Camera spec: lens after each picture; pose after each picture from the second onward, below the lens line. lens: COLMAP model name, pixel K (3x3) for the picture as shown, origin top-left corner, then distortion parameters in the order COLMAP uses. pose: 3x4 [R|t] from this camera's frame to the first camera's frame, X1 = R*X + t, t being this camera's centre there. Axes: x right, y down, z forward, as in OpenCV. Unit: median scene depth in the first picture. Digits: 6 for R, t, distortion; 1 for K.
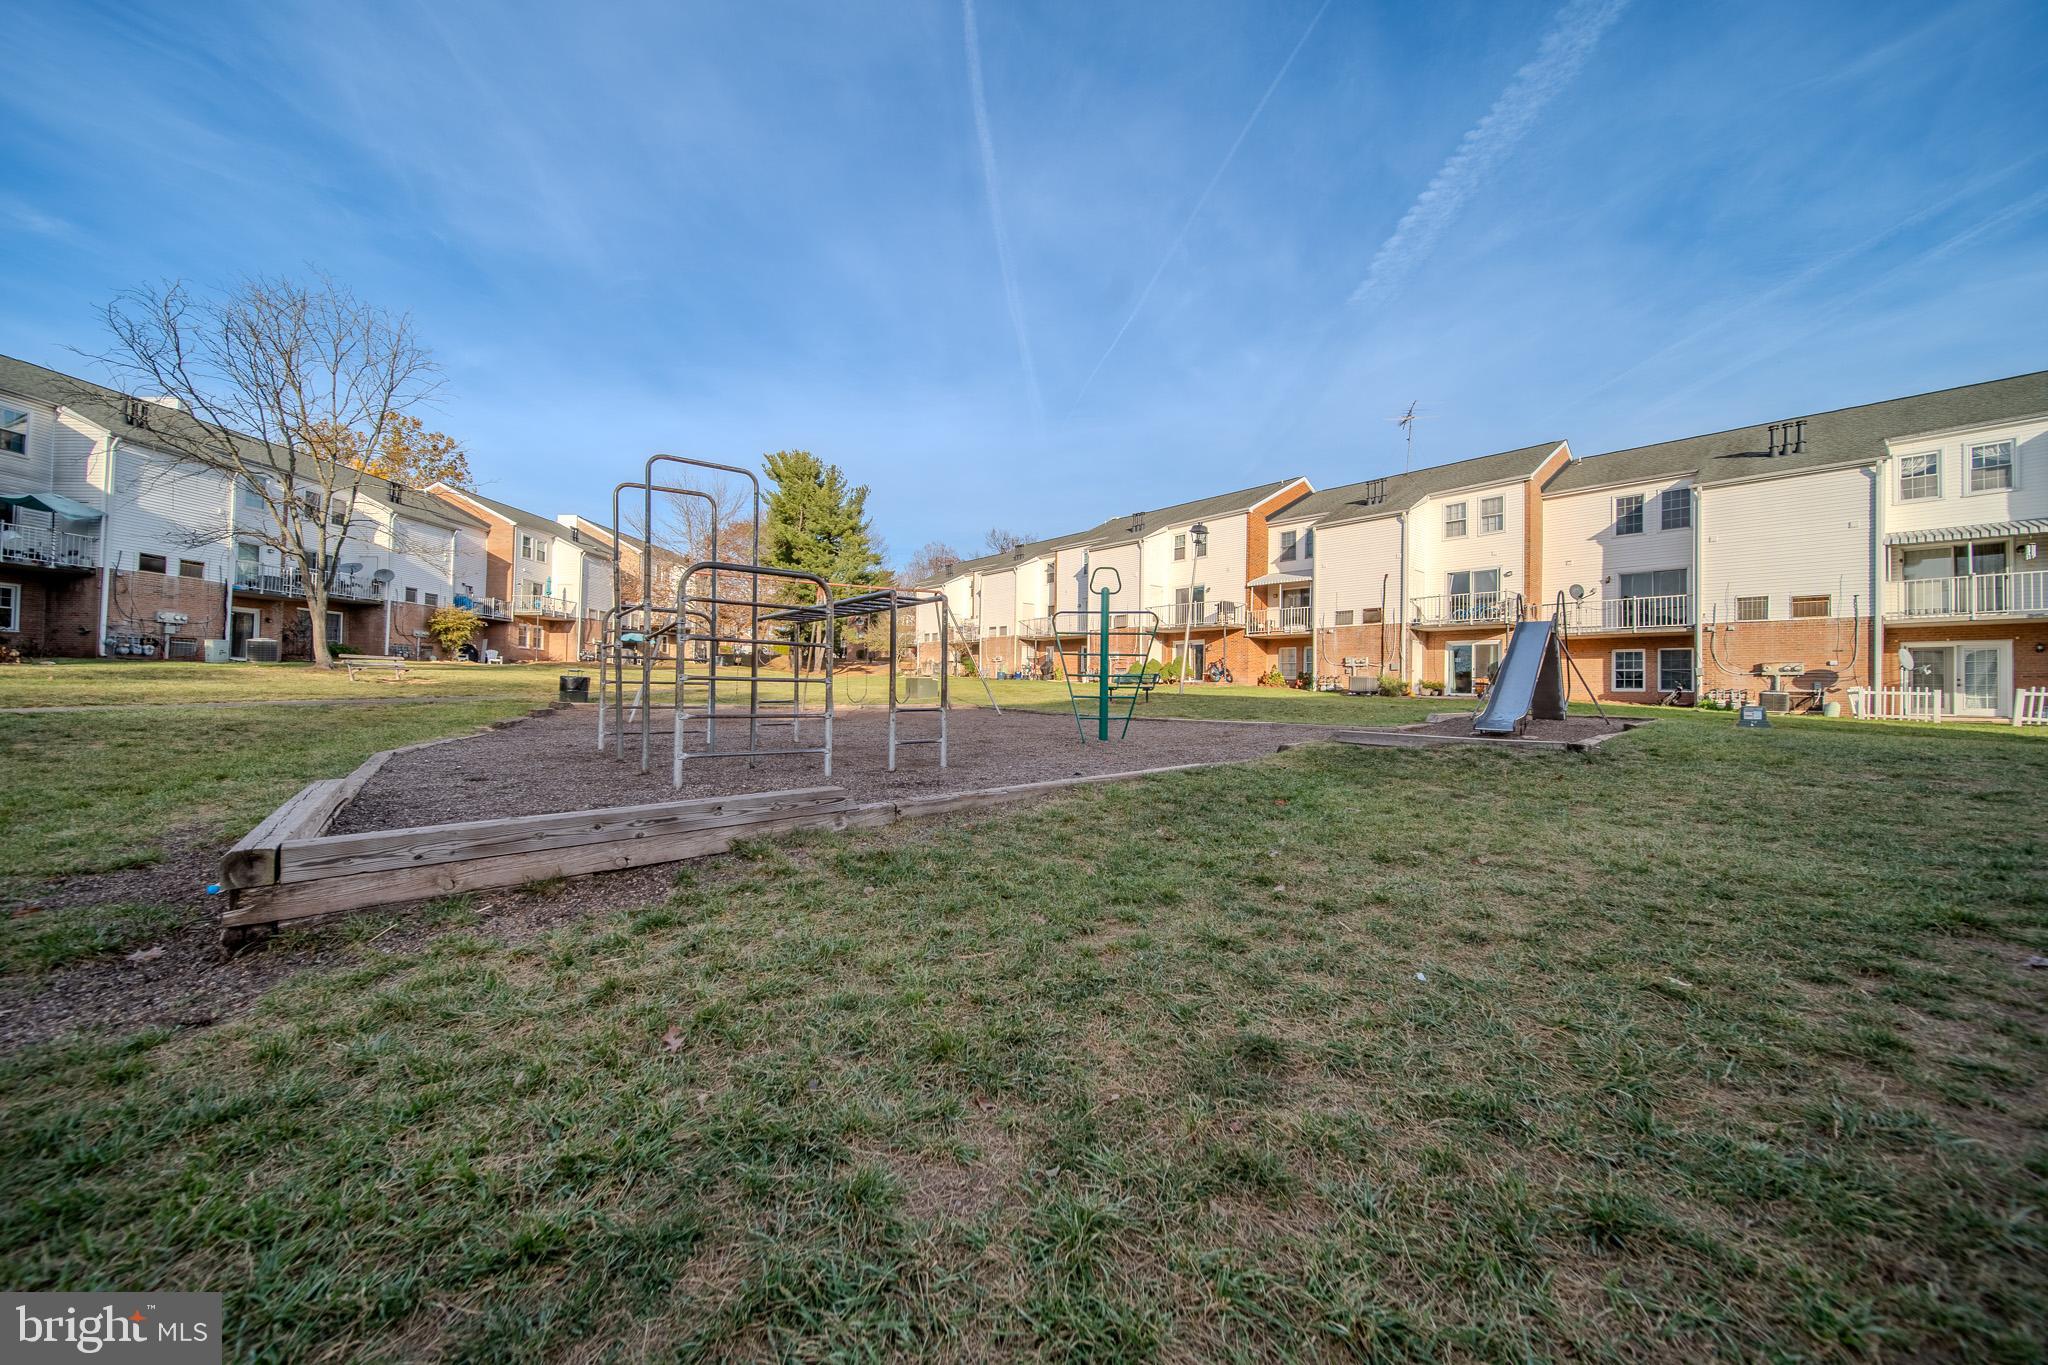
lens RADIAL K [[710.7, 0, 1020.6], [0, 710.7, 679.7], [0, 0, 1]] dist [0.000191, -0.002663]
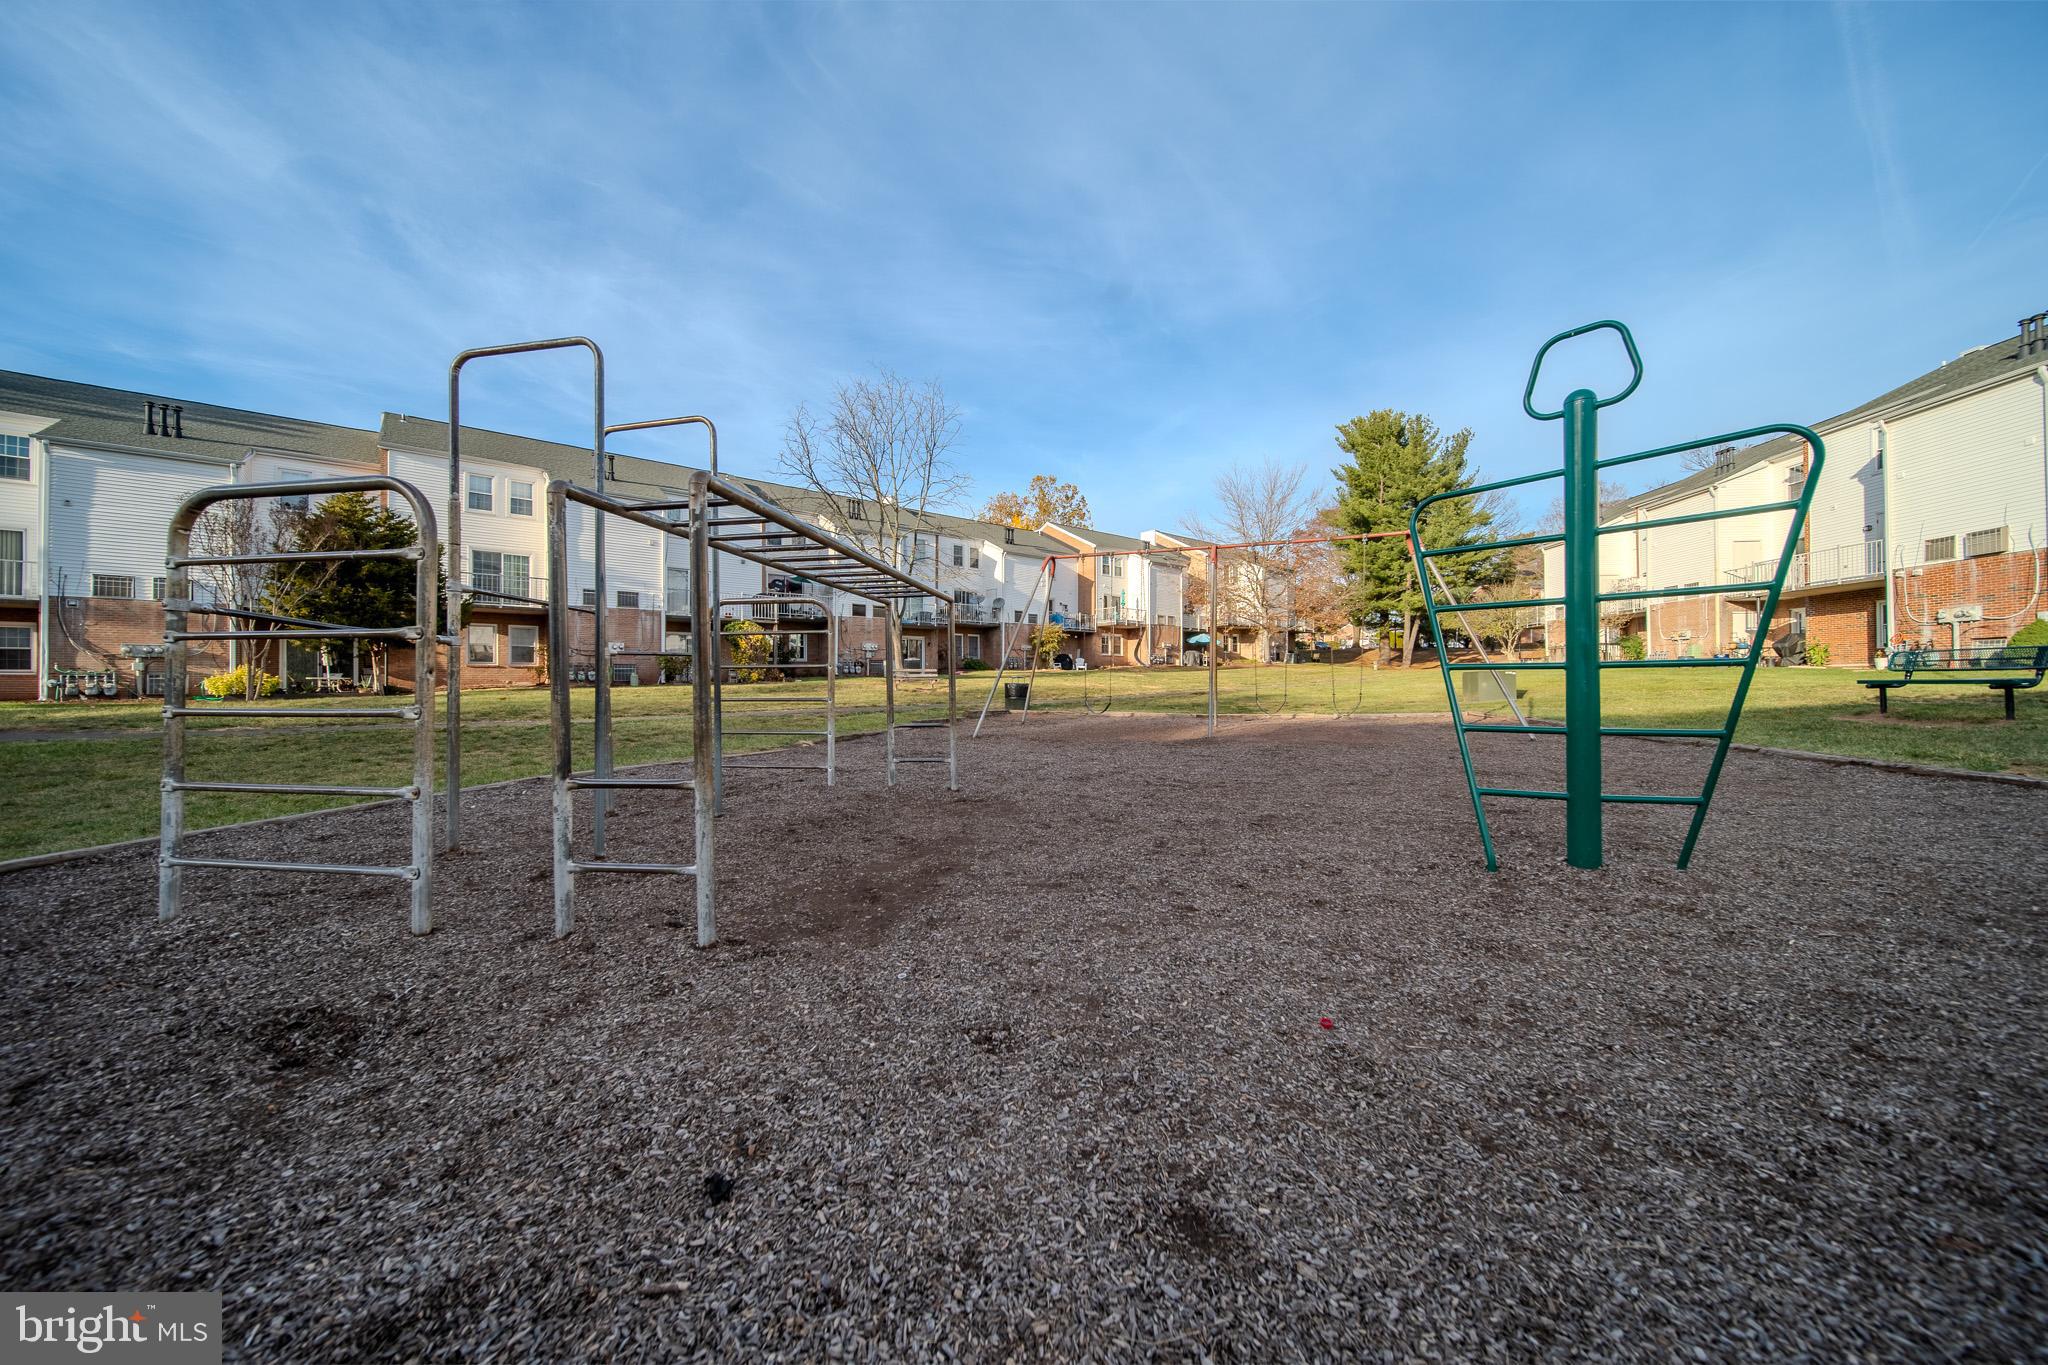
lens RADIAL K [[710.7, 0, 1020.6], [0, 710.7, 679.7], [0, 0, 1]] dist [0.000191, -0.002663]
pose [[0.670887, -0.023524, -0.741186, 0.052275], [0.026826, 0.999612, -0.007445, -0.000935], [0.741074, -0.014889, 0.671258, 0.168033]]
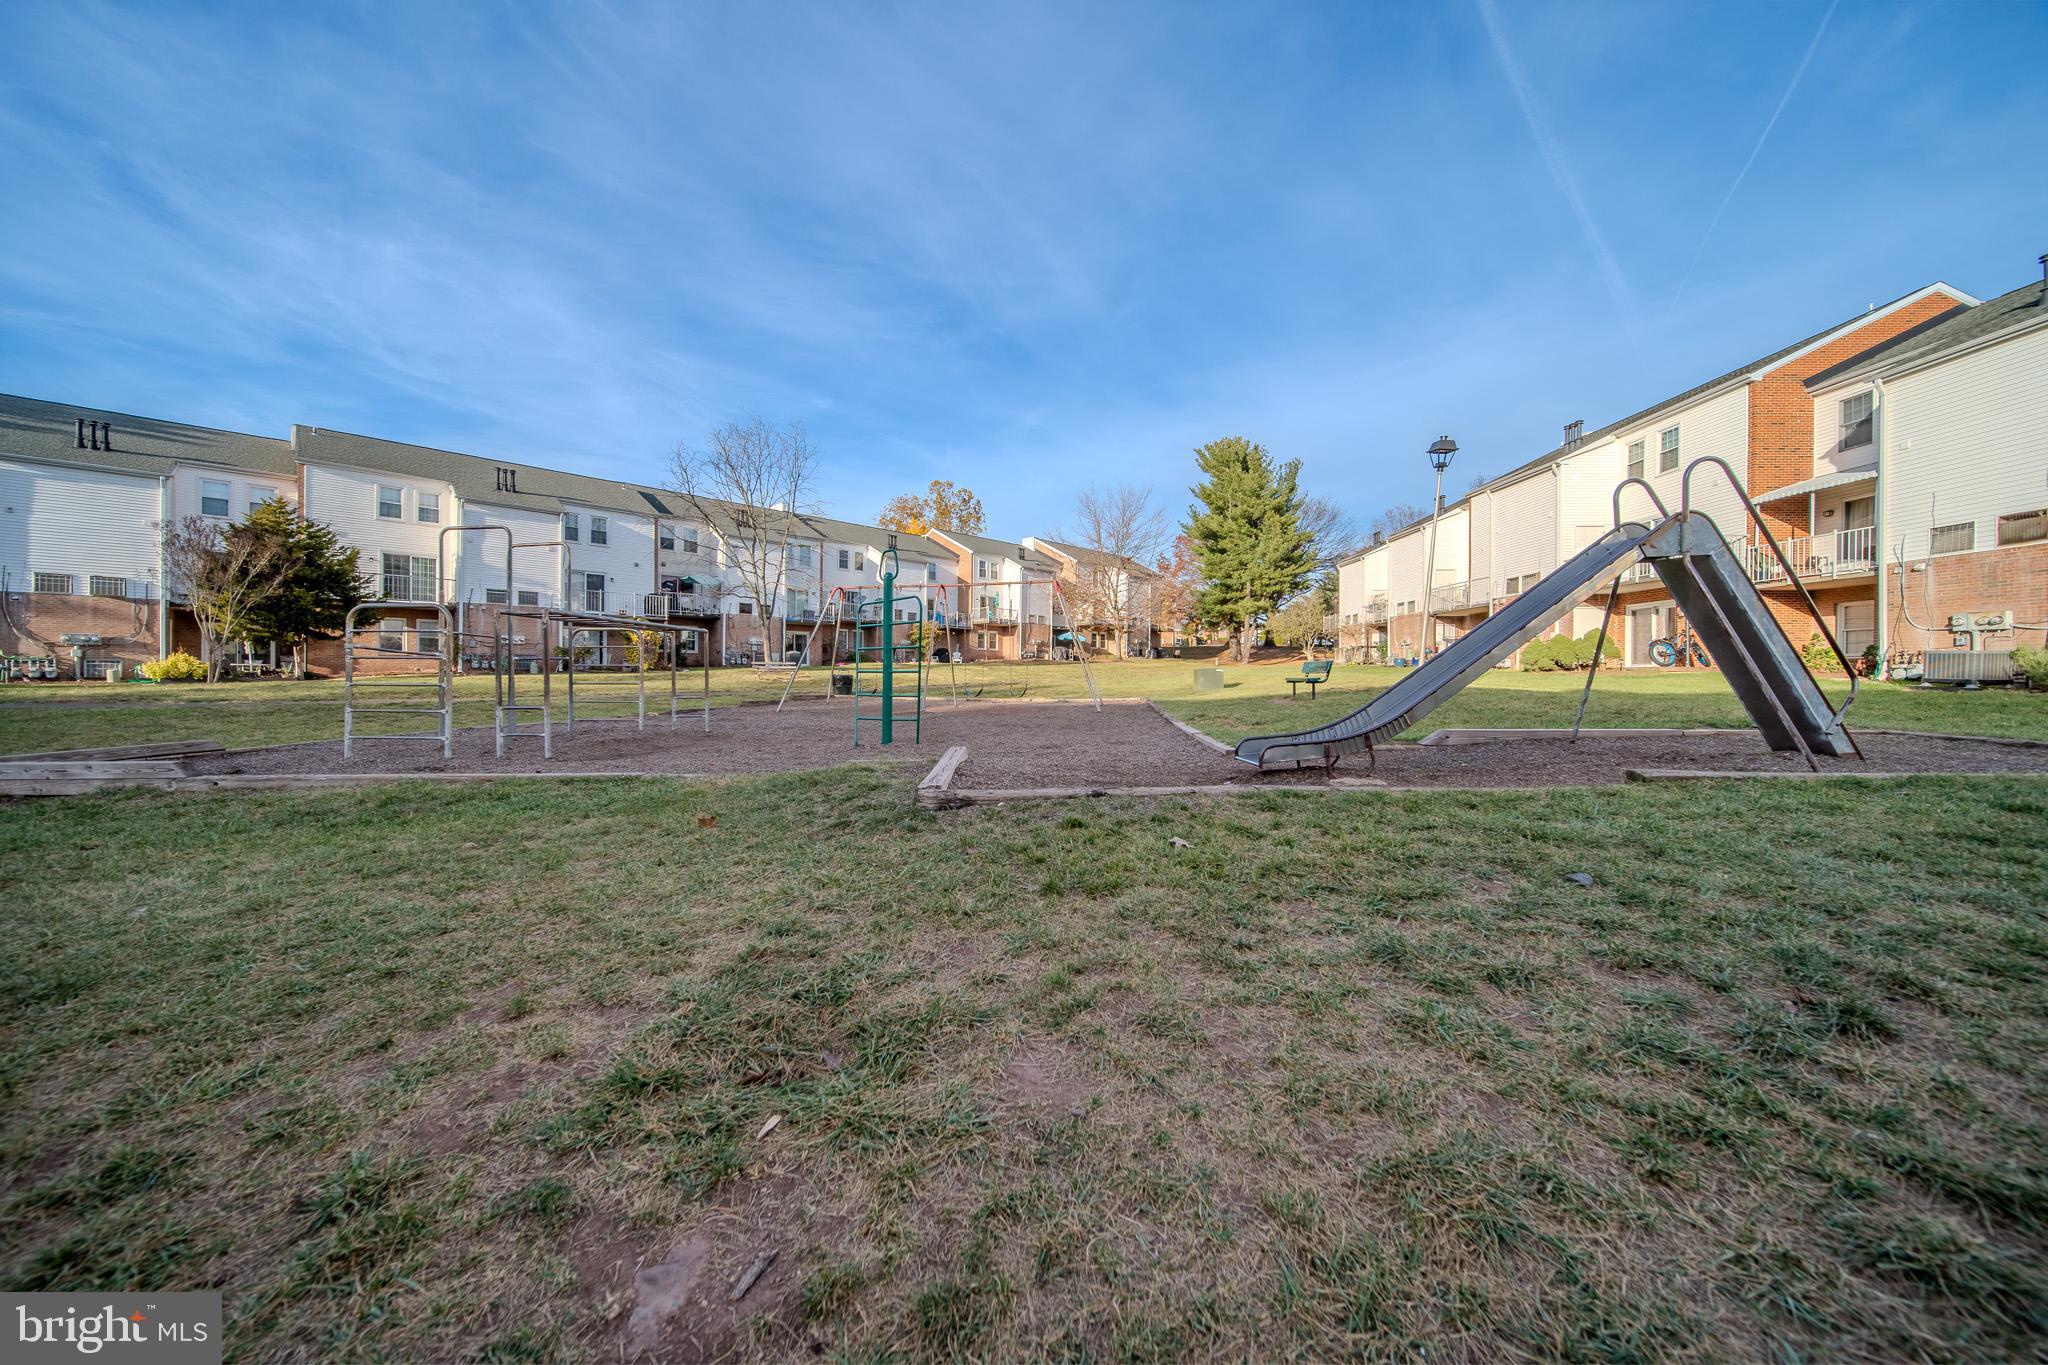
lens RADIAL K [[710.7, 0, 1020.6], [0, 710.7, 679.7], [0, 0, 1]] dist [0.000191, -0.002663]
pose [[0.741158, -0.007682, -0.671287, 0.236659], [0.017610, 0.999813, 0.008002, 0.000013], [0.671100, -0.017752, 0.741154, 0.127039]]
